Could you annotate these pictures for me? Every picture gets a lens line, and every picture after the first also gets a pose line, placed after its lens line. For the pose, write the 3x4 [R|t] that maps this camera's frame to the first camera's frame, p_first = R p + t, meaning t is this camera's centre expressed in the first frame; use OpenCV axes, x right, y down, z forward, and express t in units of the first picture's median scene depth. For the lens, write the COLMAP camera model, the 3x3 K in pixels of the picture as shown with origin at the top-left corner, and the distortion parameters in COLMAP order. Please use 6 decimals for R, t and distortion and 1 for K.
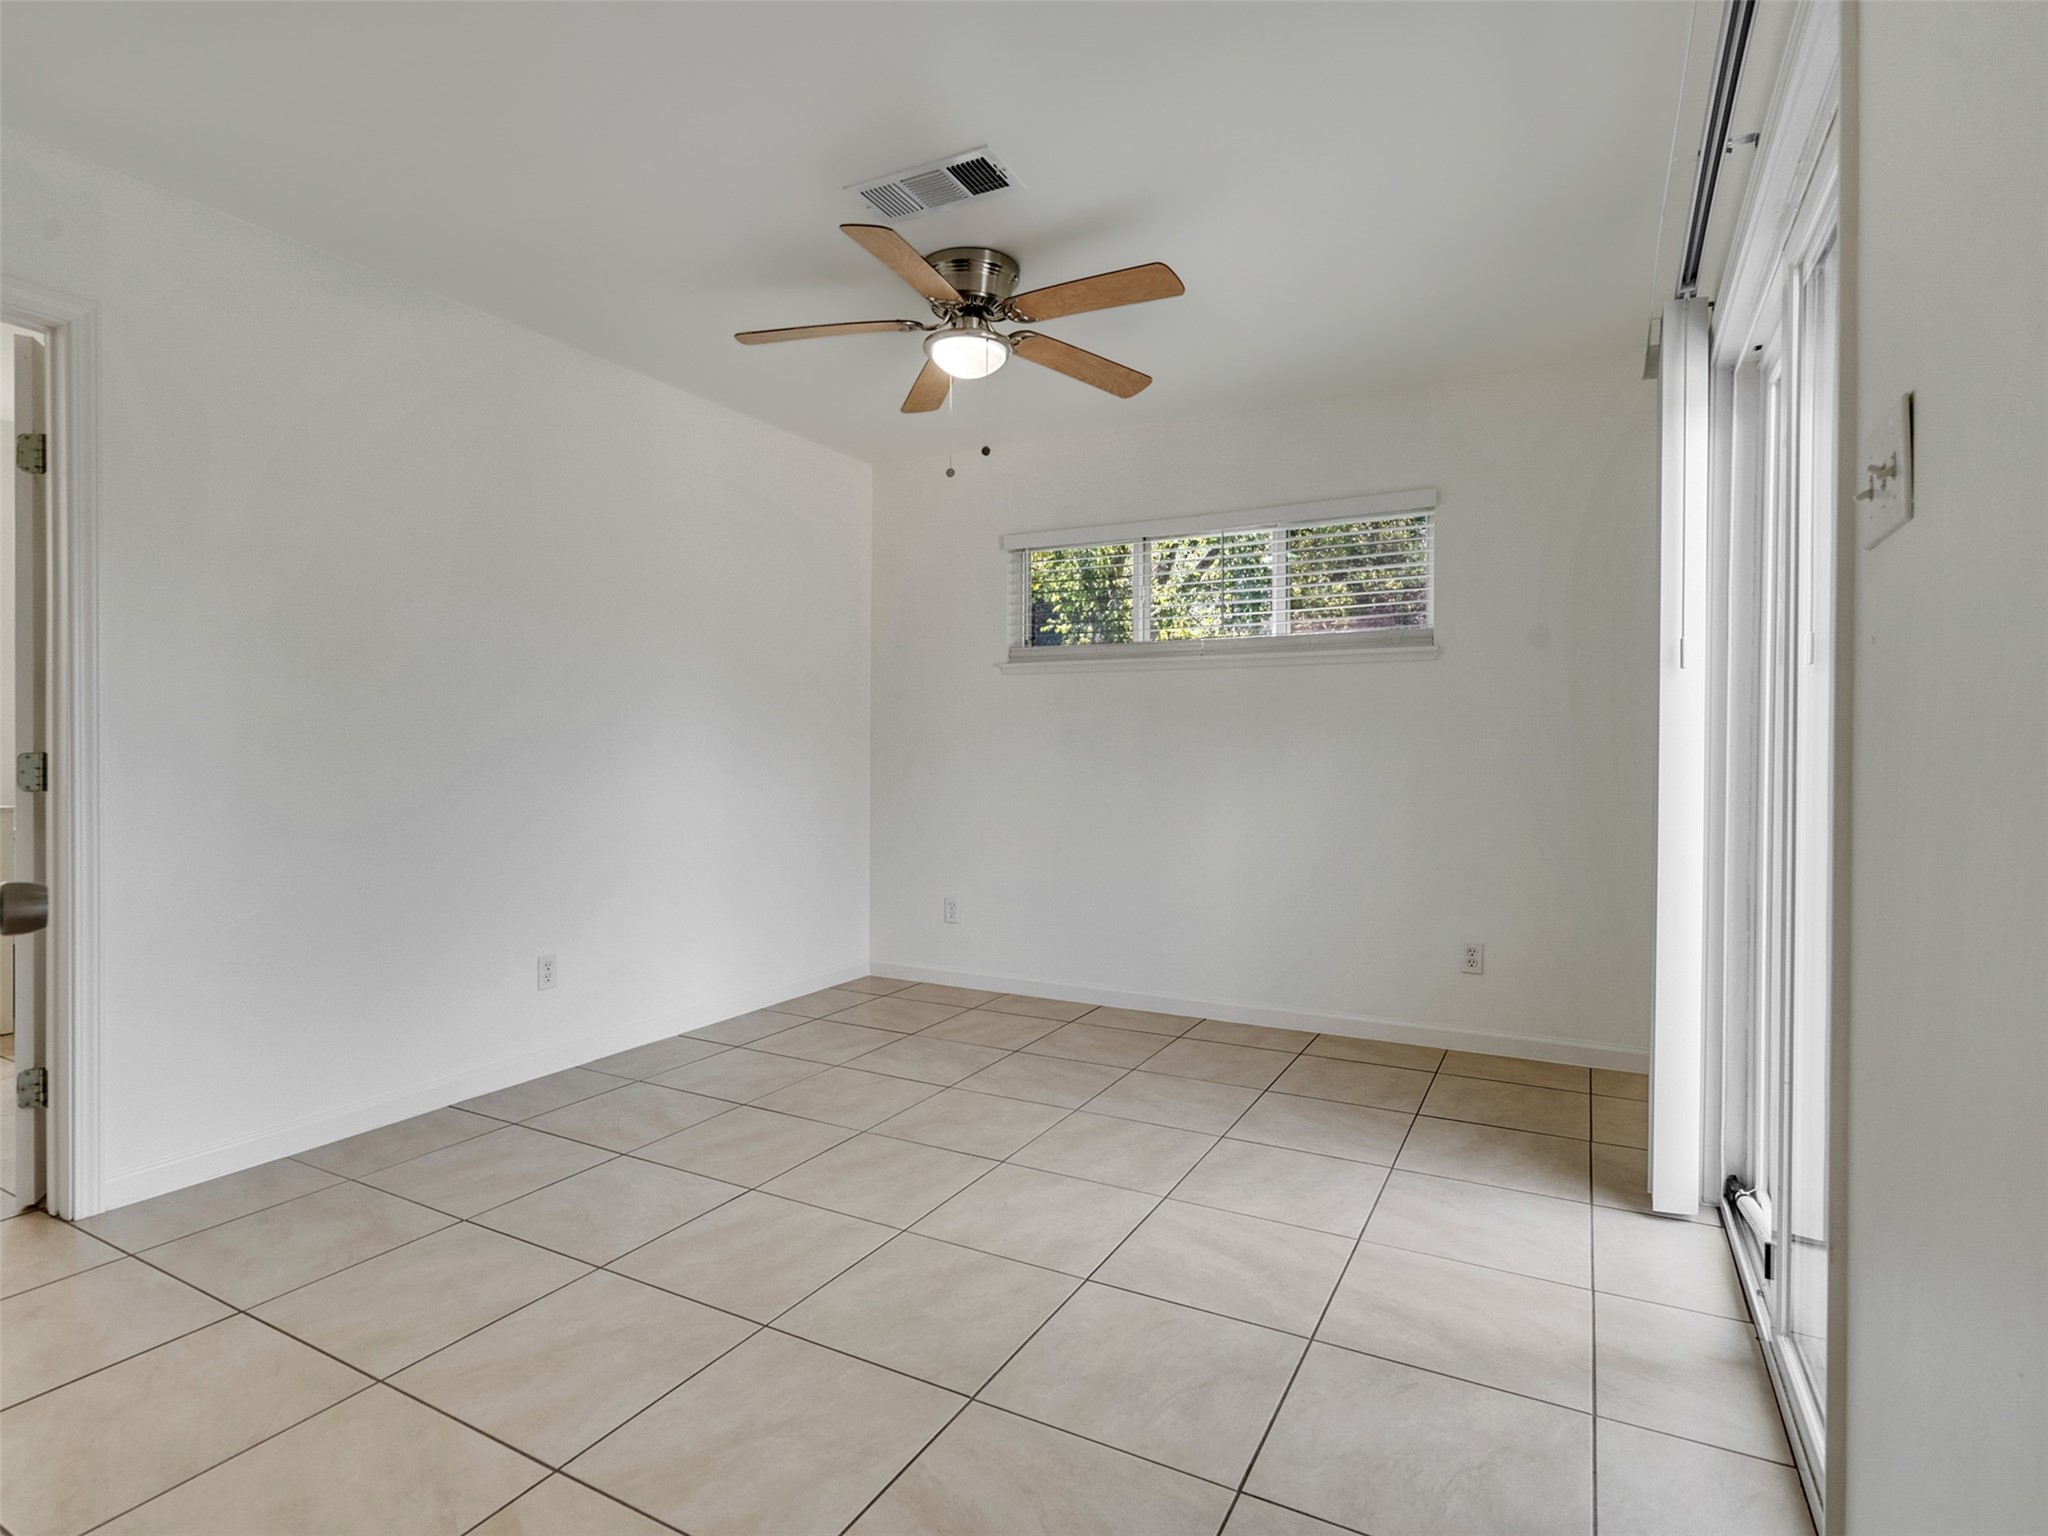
lens RADIAL K [[1049.0, 0, 1011.4], [0, 1049.0, 765.4], [0, 0, 1]] dist [-0.007825, 0.006132]
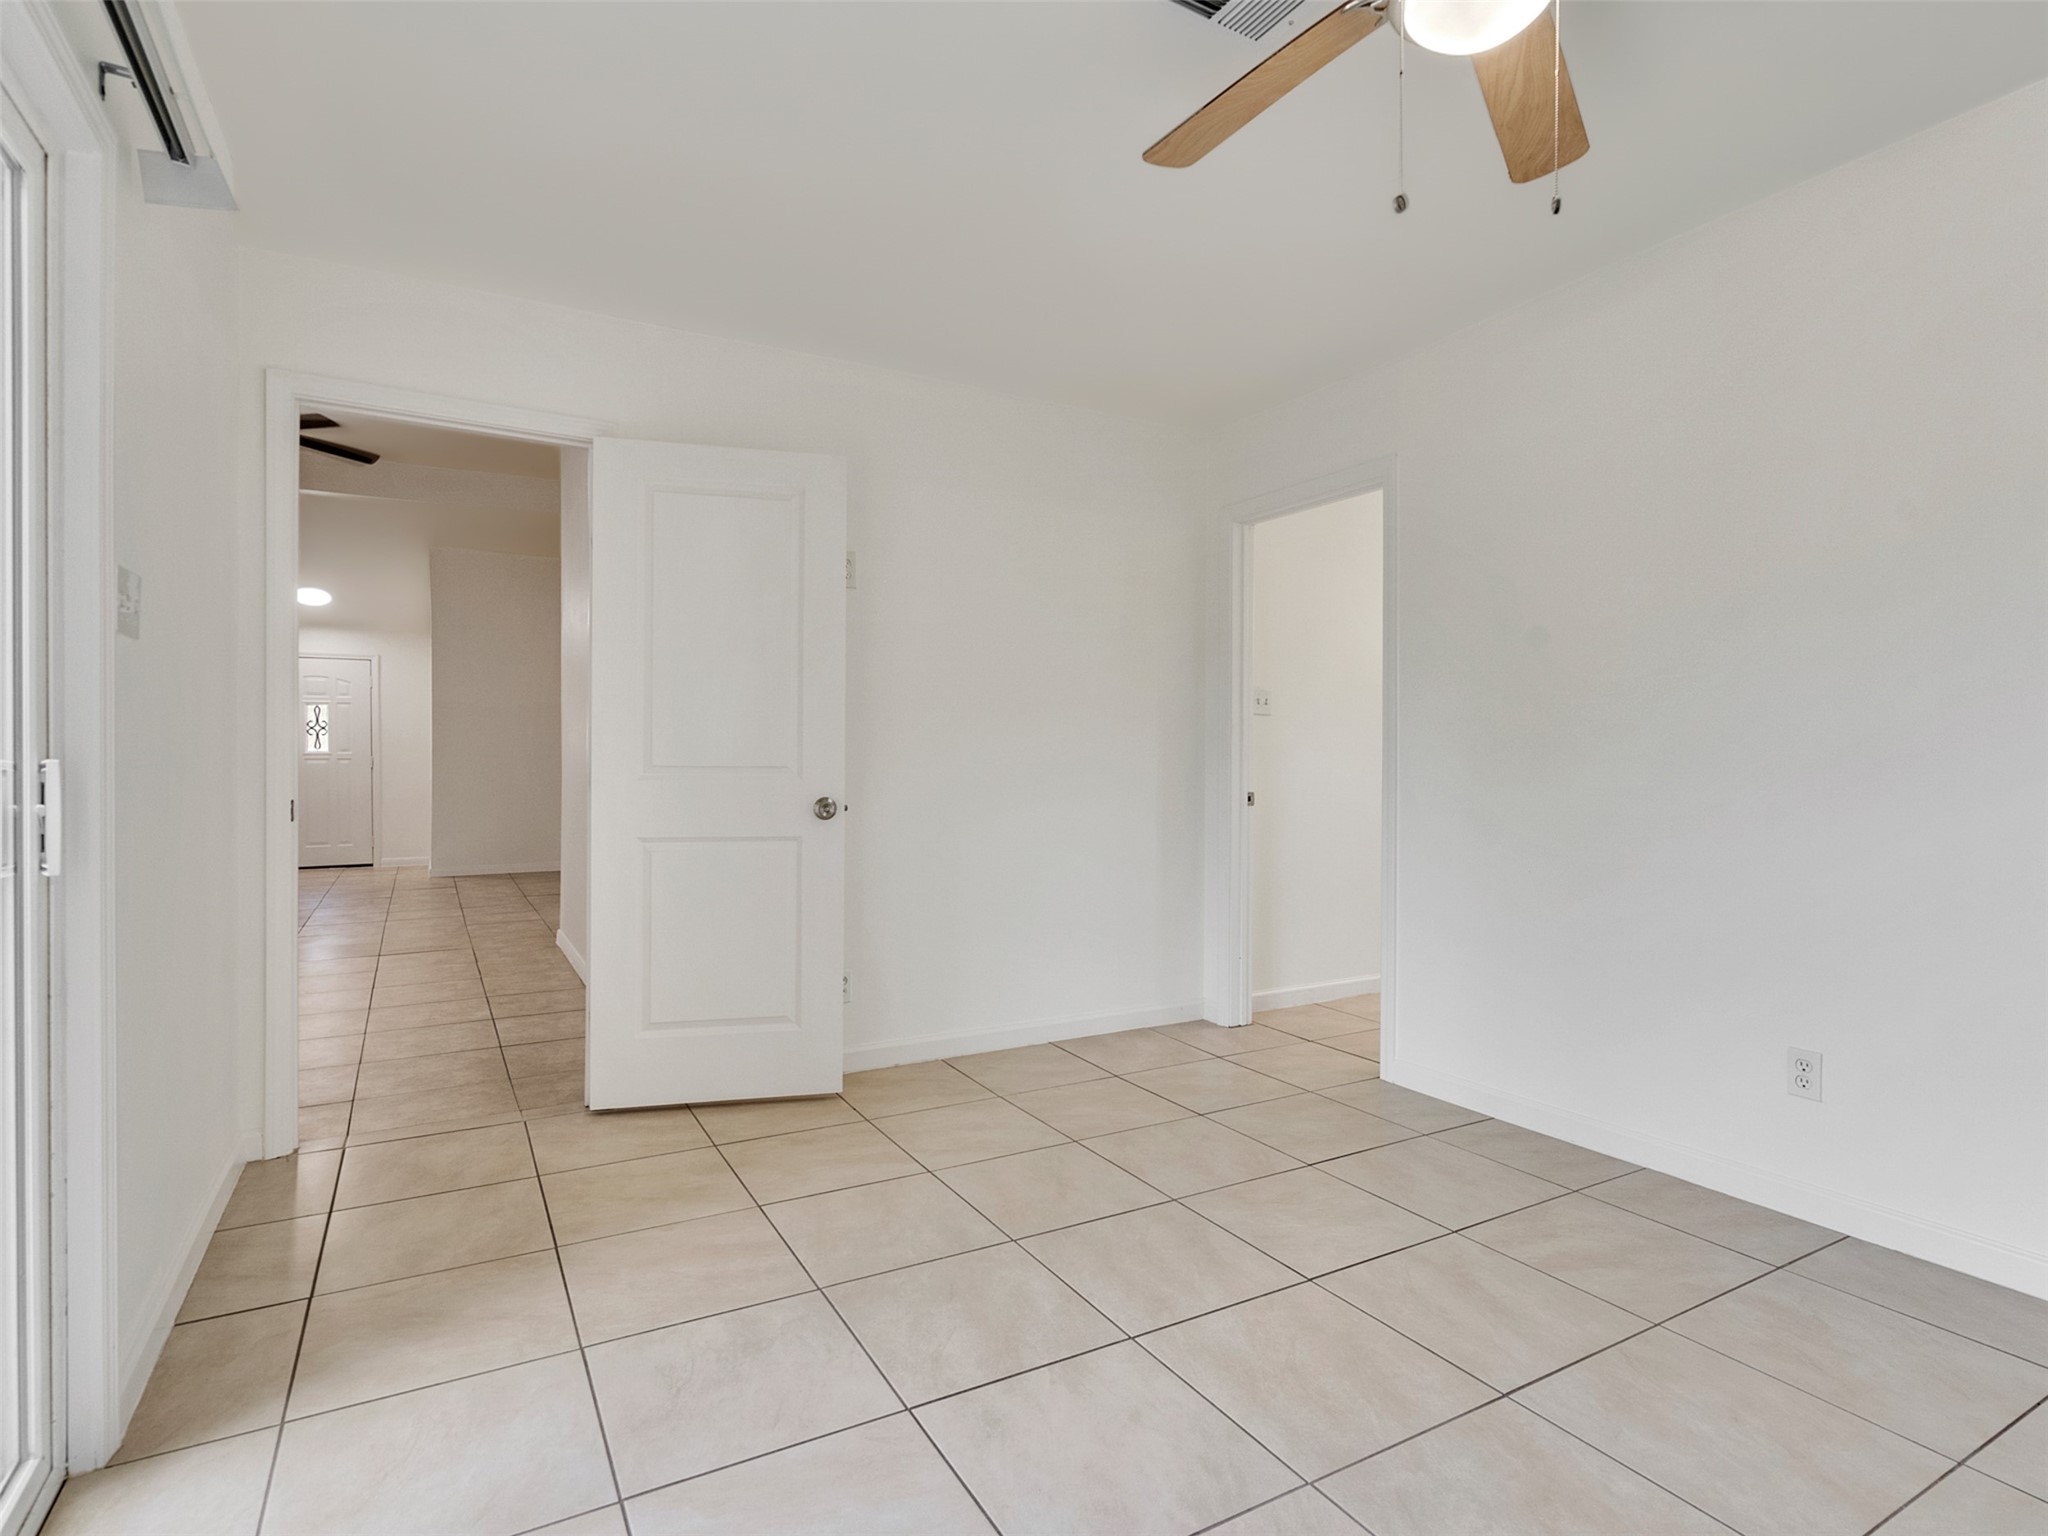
lens RADIAL K [[1049.0, 0, 1011.4], [0, 1049.0, 765.4], [0, 0, 1]] dist [-0.007825, 0.006132]
pose [[-0.533196, -0.000519, -0.845991, 0.559147], [-0.011212, 0.999916, 0.006453, -0.012511], [0.845917, 0.012925, -0.533158, 1.164195]]
